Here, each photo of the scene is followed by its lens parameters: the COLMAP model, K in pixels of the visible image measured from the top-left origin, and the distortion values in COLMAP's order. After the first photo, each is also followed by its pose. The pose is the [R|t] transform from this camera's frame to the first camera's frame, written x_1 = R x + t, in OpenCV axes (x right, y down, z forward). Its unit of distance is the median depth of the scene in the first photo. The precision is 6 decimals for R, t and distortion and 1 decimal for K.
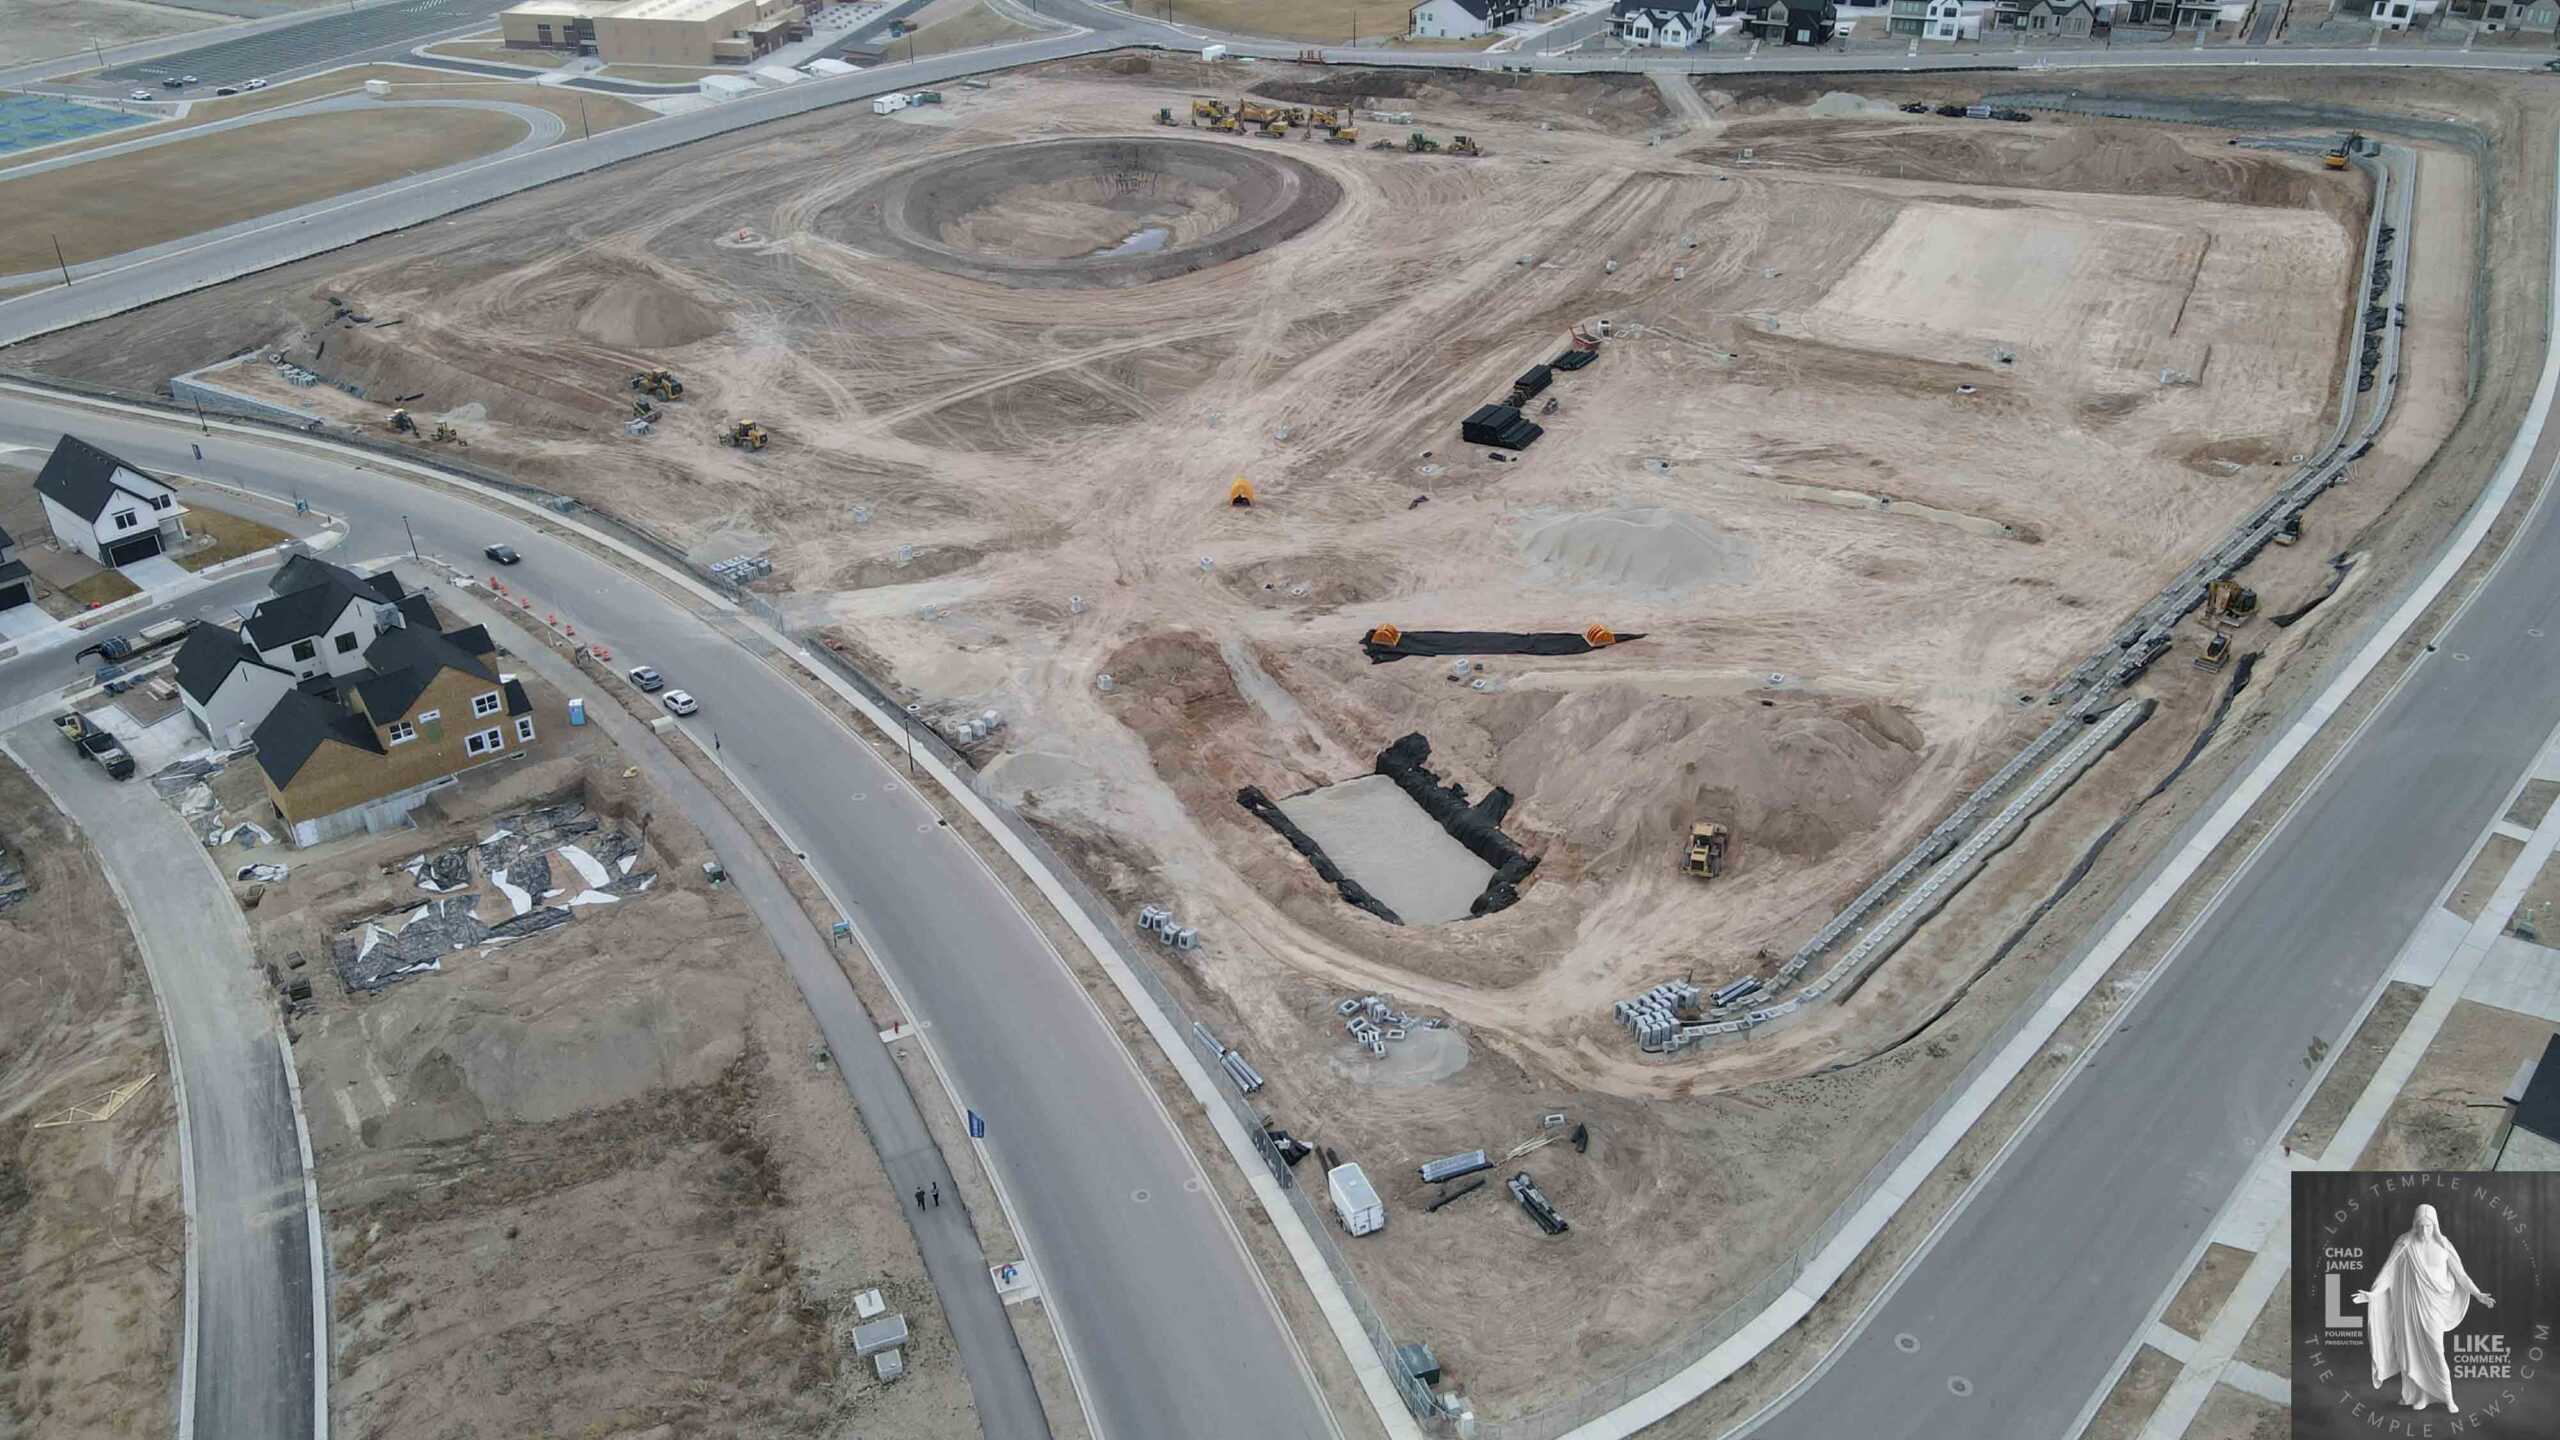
lens RADIAL K [[1900.1, 0, 1274.1], [0, 1900.1, 714.6], [0, 0, 1]] dist [-0.010409, 0.048325]
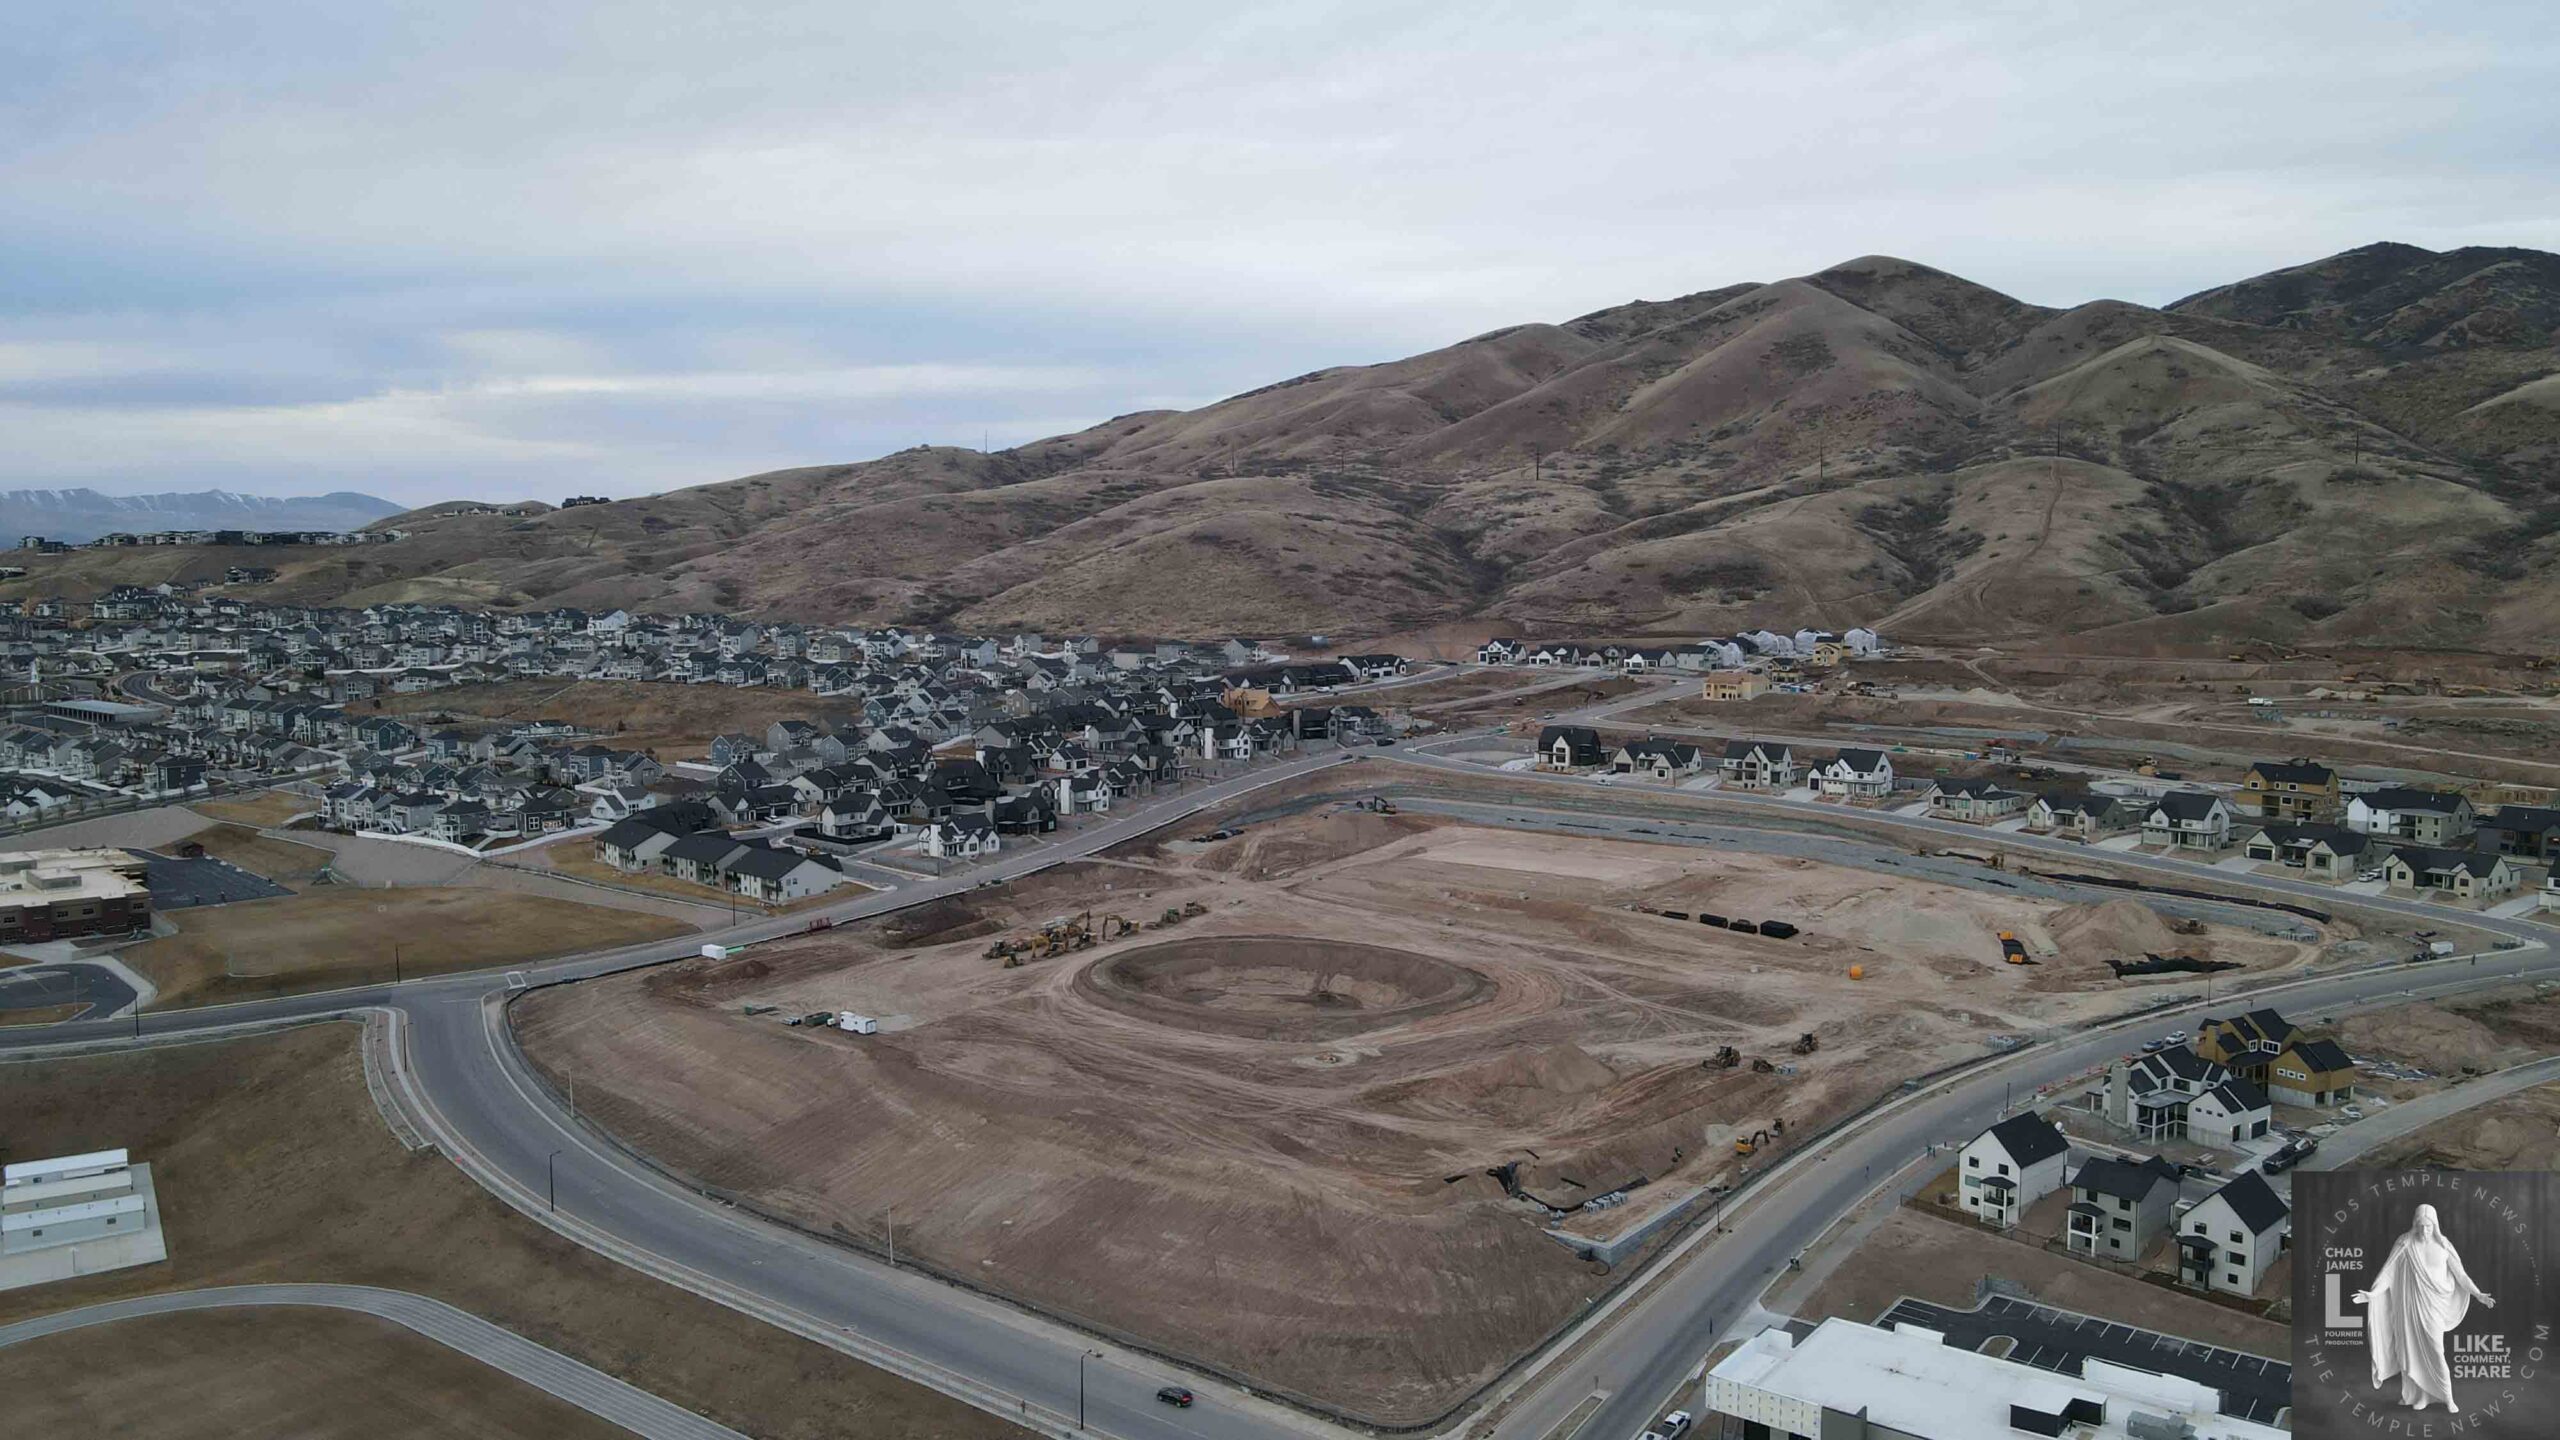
lens RADIAL K [[1900.1, 0, 1274.1], [0, 1900.1, 714.6], [0, 0, 1]] dist [-0.010409, 0.048325]
pose [[0.148928, -0.087566, 0.984963, -1.742484], [0.500350, 0.865822, 0.001320, -0.566964], [-0.852919, 0.492630, 0.172759, 0.941932]]
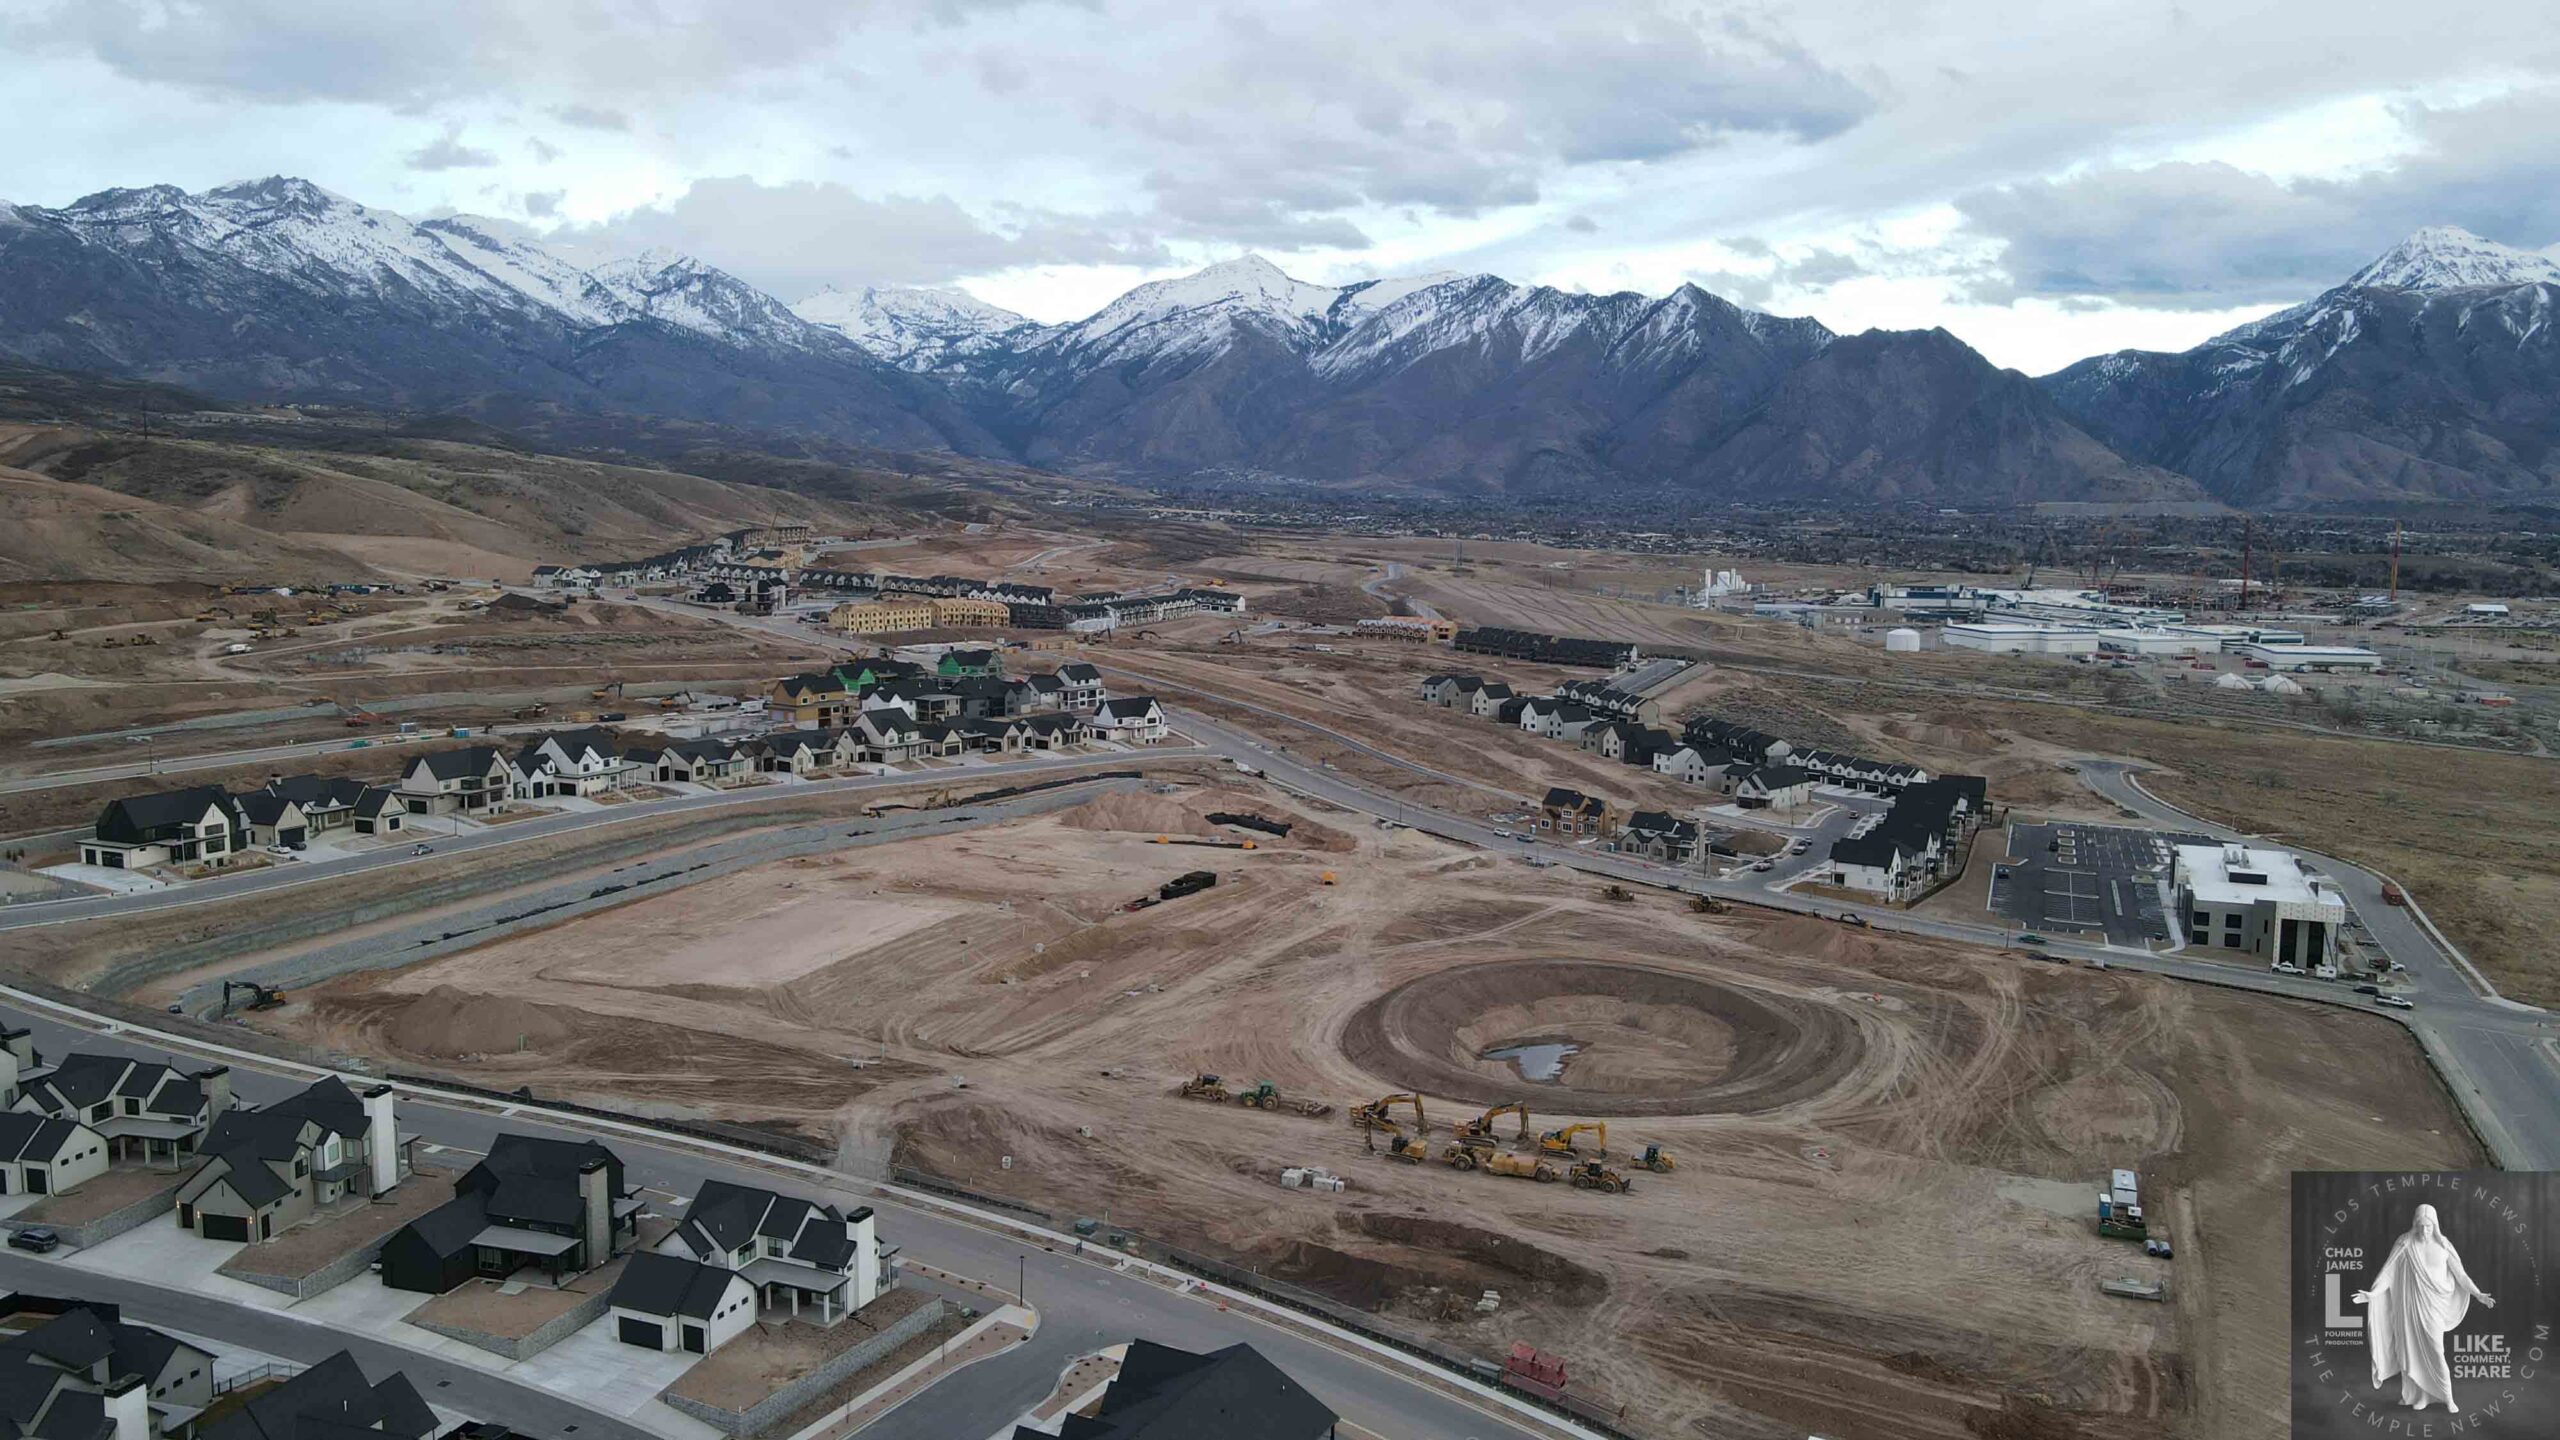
lens RADIAL K [[1892.8, 0, 1277.3], [0, 1892.8, 720.1], [0, 0, 1]] dist [-0.005207, 0.038226]
pose [[-0.993919, 0.003311, -0.110068, 0.225360], [-0.064346, 0.793679, 0.604924, -1.287016], [0.089362, 0.608327, -0.788639, 2.201959]]
